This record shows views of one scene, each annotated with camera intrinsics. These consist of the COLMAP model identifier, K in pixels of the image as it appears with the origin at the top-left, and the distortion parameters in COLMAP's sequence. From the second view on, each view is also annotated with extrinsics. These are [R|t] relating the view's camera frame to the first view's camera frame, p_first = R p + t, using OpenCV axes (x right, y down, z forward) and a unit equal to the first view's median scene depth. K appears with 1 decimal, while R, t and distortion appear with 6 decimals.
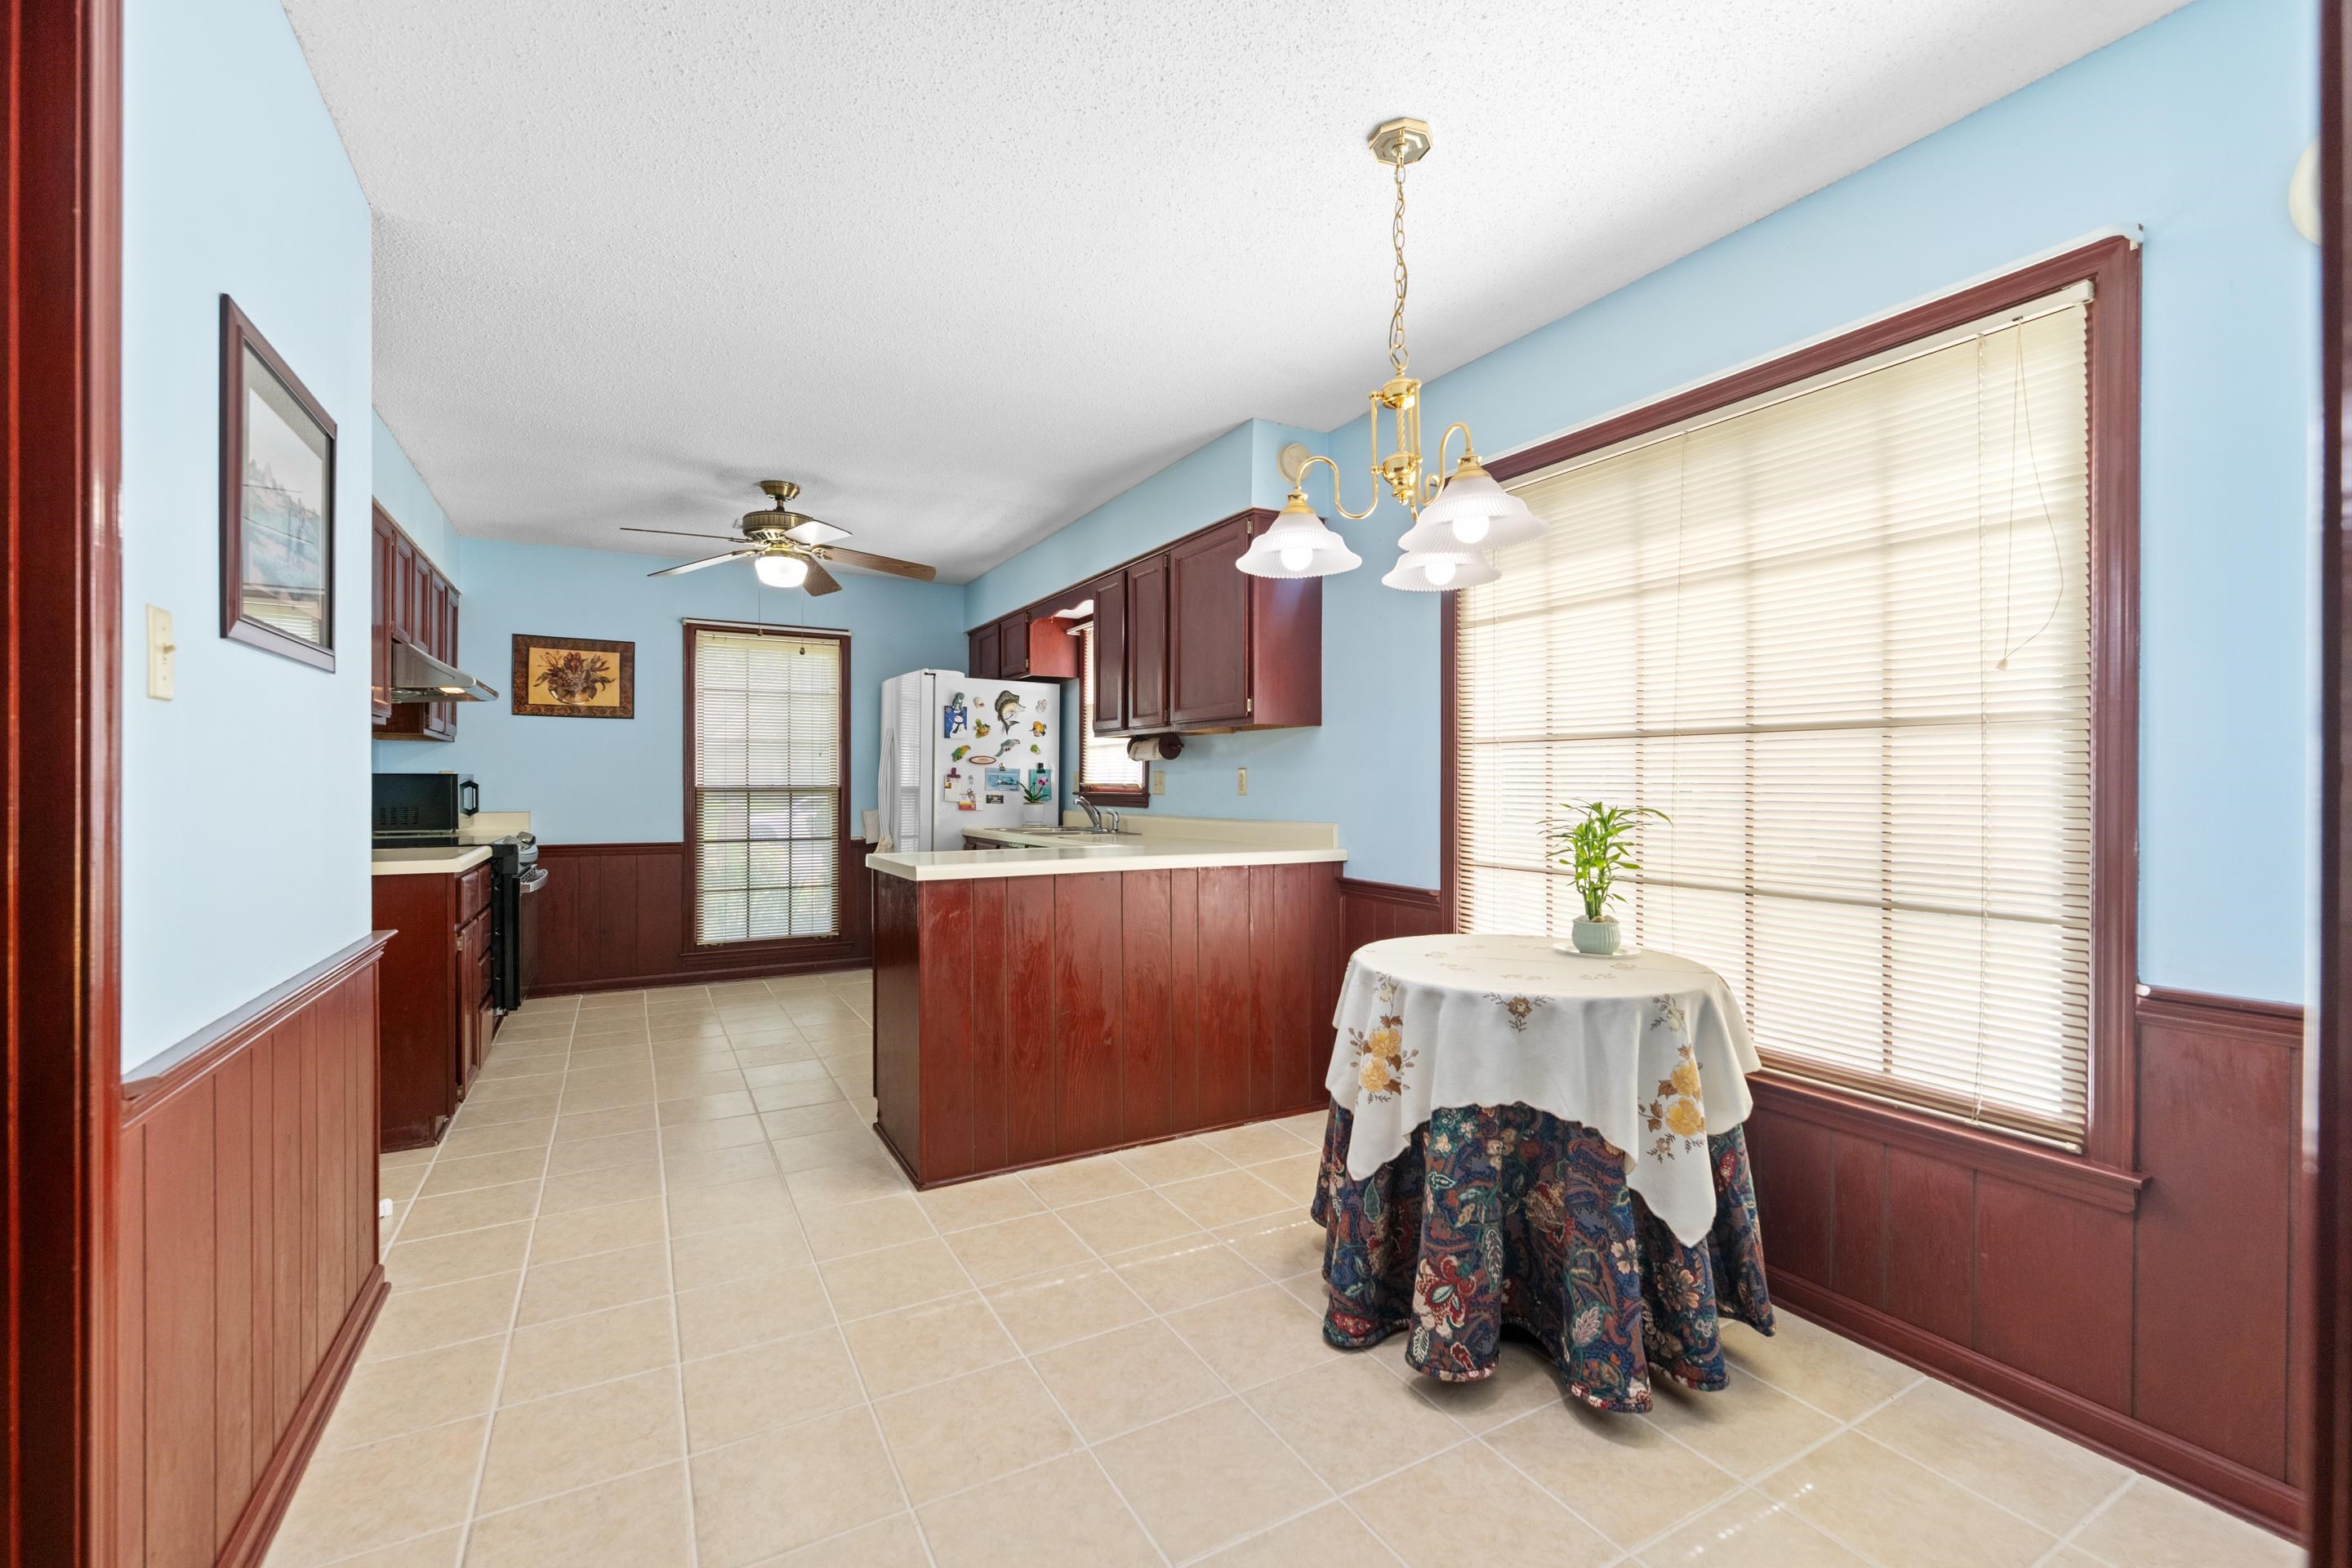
lens RADIAL K [[995.9, 0, 1176.0], [0, 995.9, 784.0], [0, 0, 1]] dist [-0.000403, -0.000001]
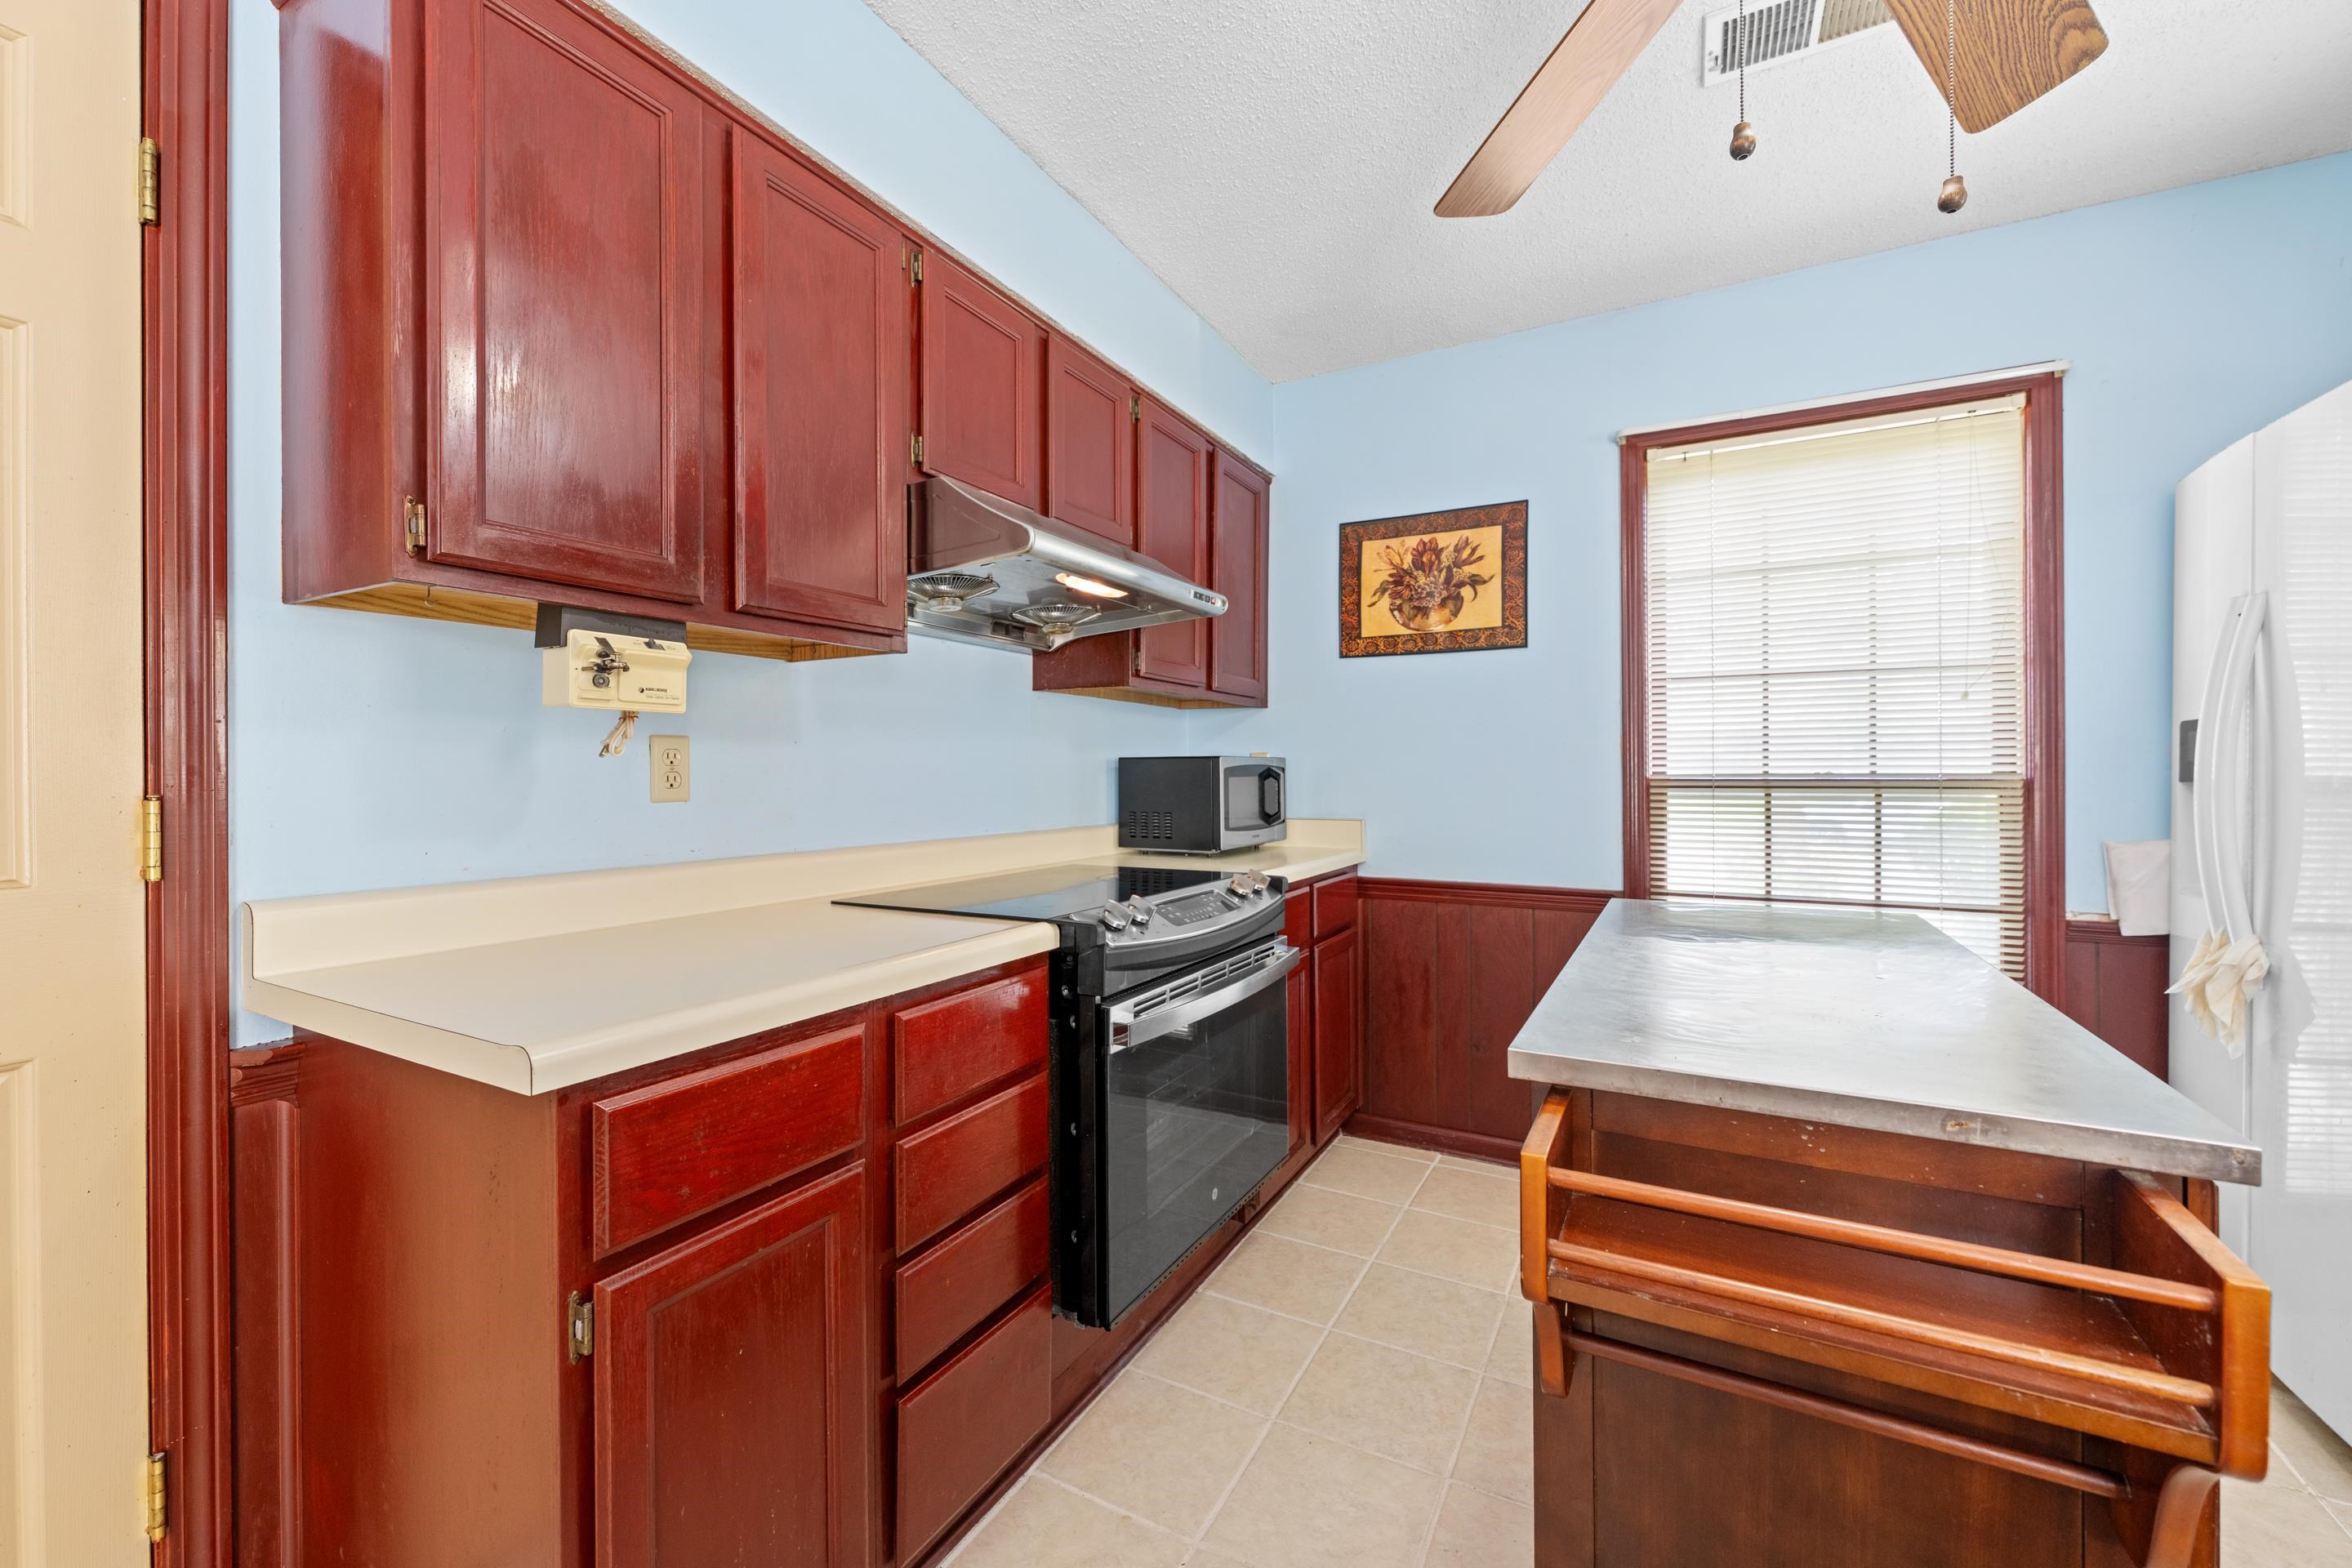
lens RADIAL K [[938.2, 0, 1172.7], [0, 938.2, 773.4], [0, 0, 1]] dist [-0.000030, -0.000188]
pose [[0.537044, -0.000970, -0.843553, -0.234621], [0.004044, 0.999991, 0.001425, -0.000971], [0.843544, -0.004176, 0.537043, 0.591144]]
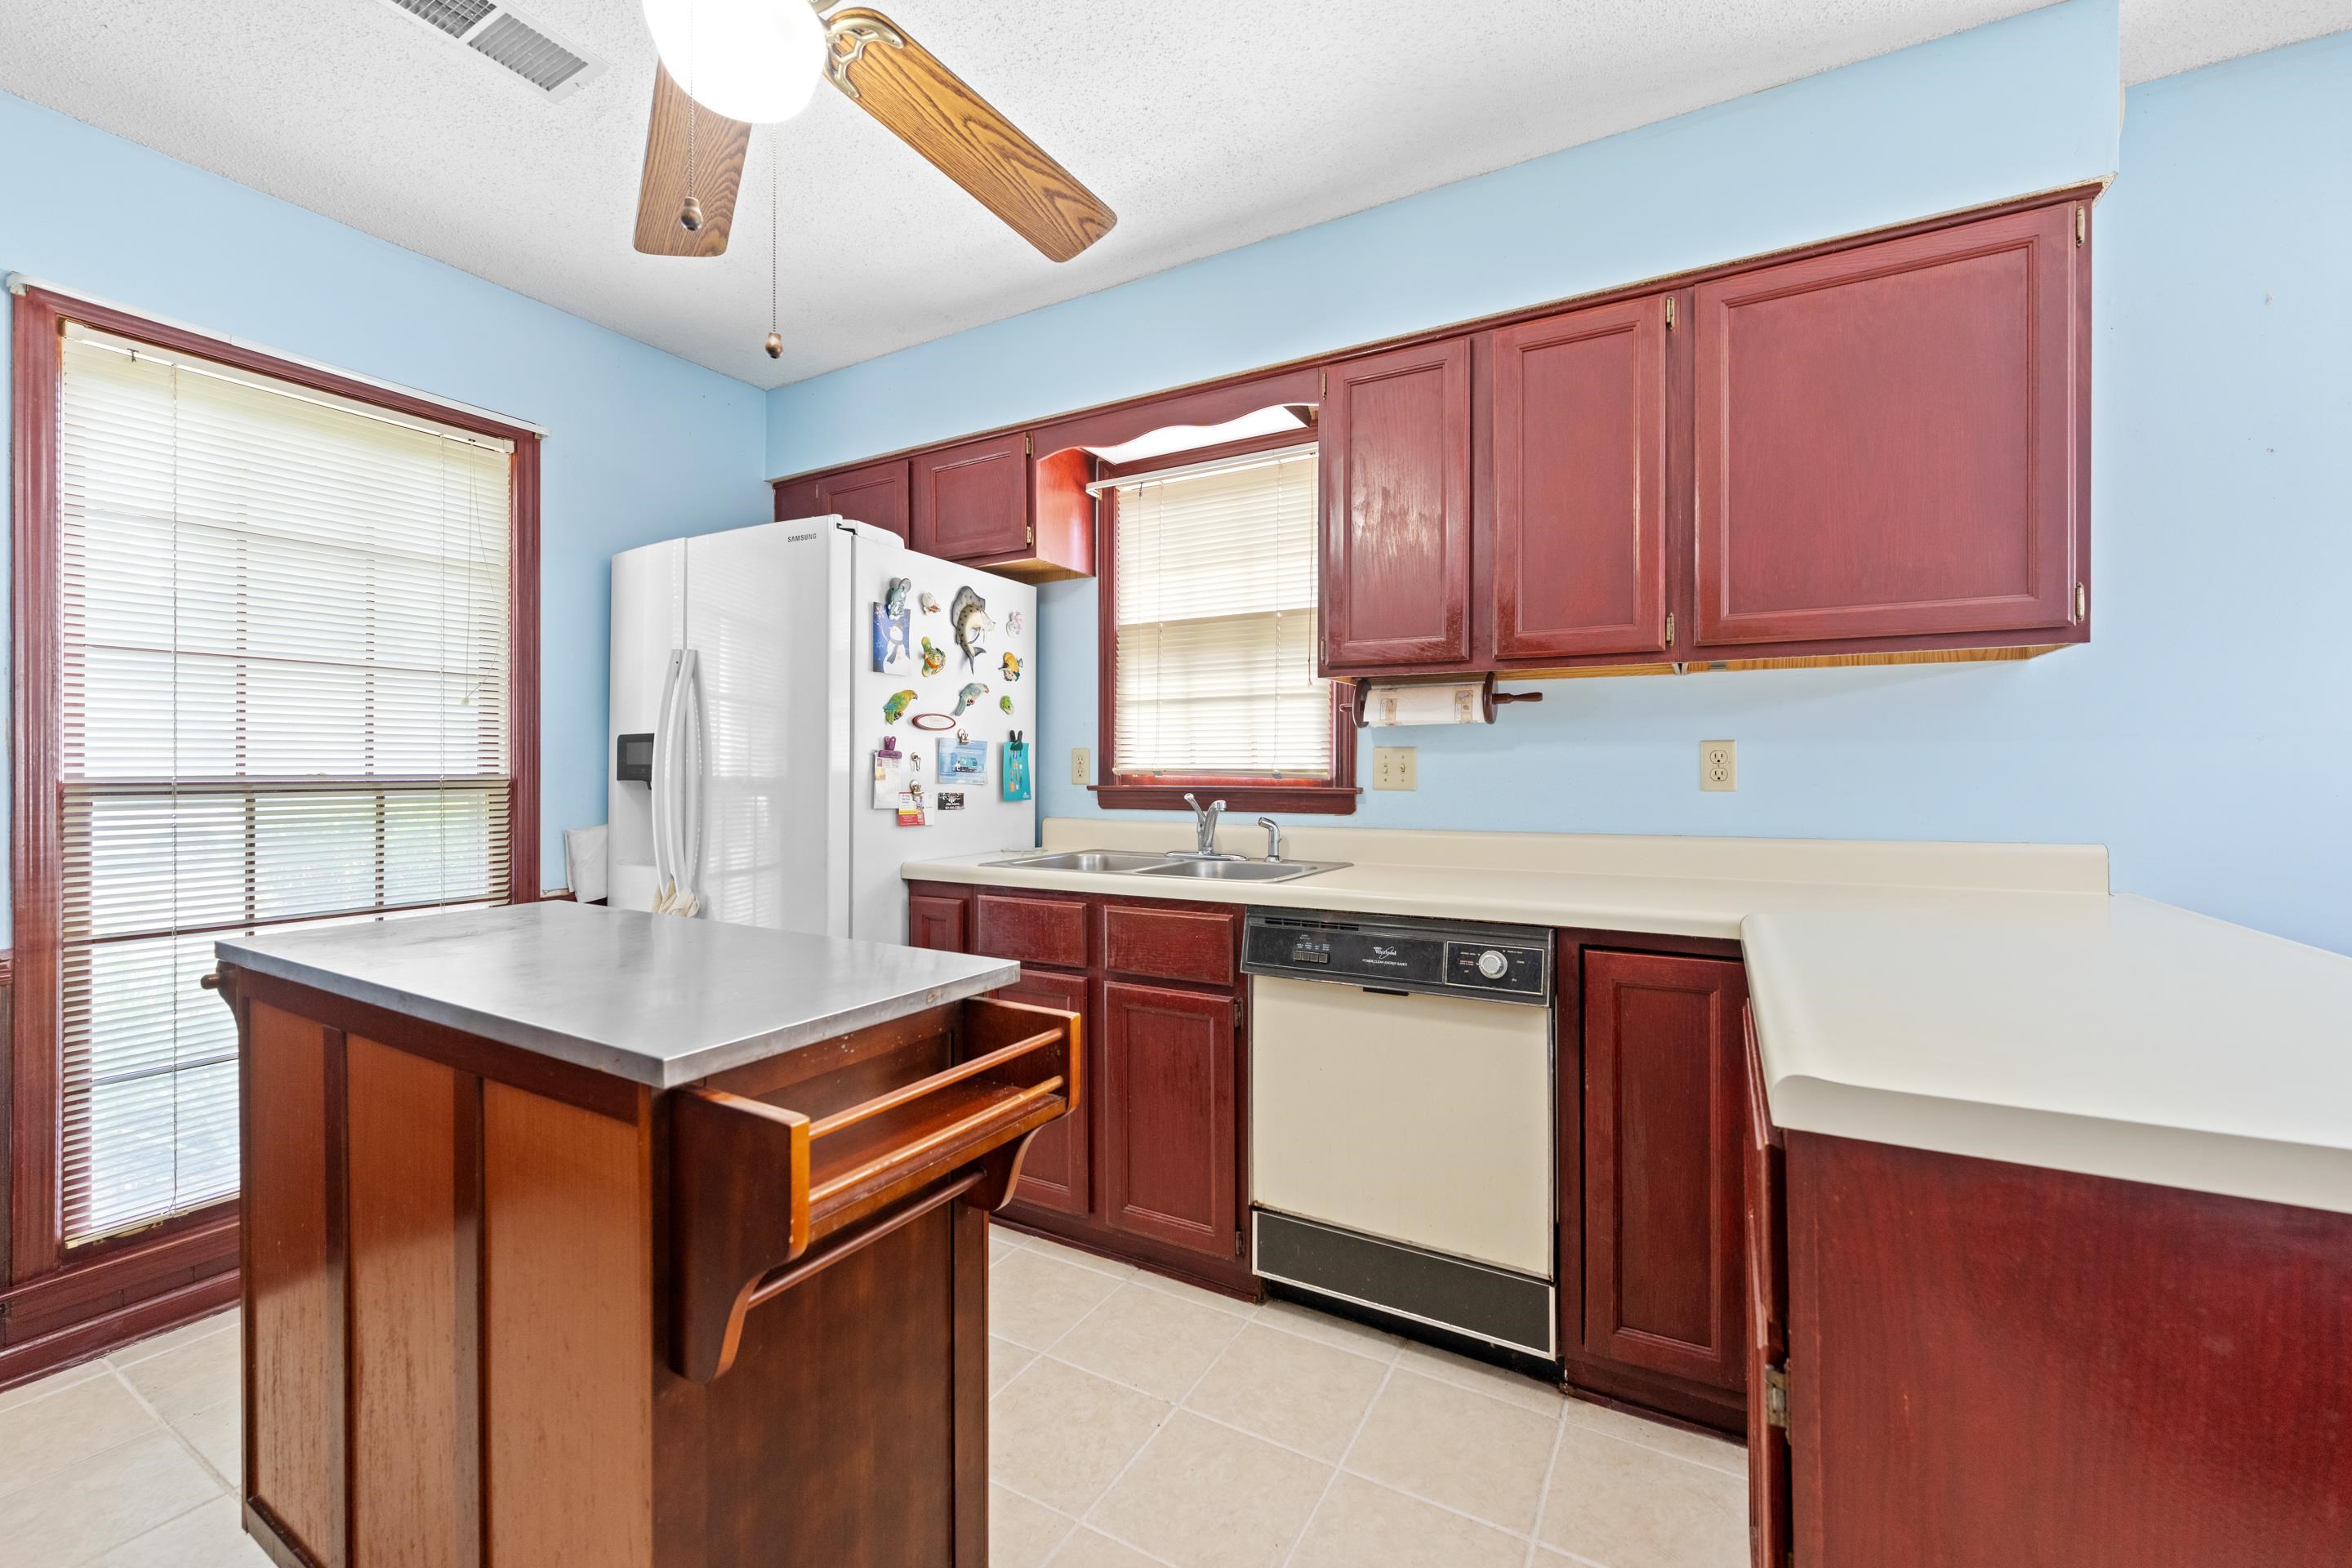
lens RADIAL K [[945.0, 0, 1175.5], [0, 945.0, 767.2], [0, 0, 1]] dist [-0.001928, -0.000189]
pose [[0.852640, -0.001731, 0.522497, -0.342089], [0.002386, 0.999997, -0.000579, -0.001285], [-0.522494, 0.001740, 0.852641, 0.552485]]
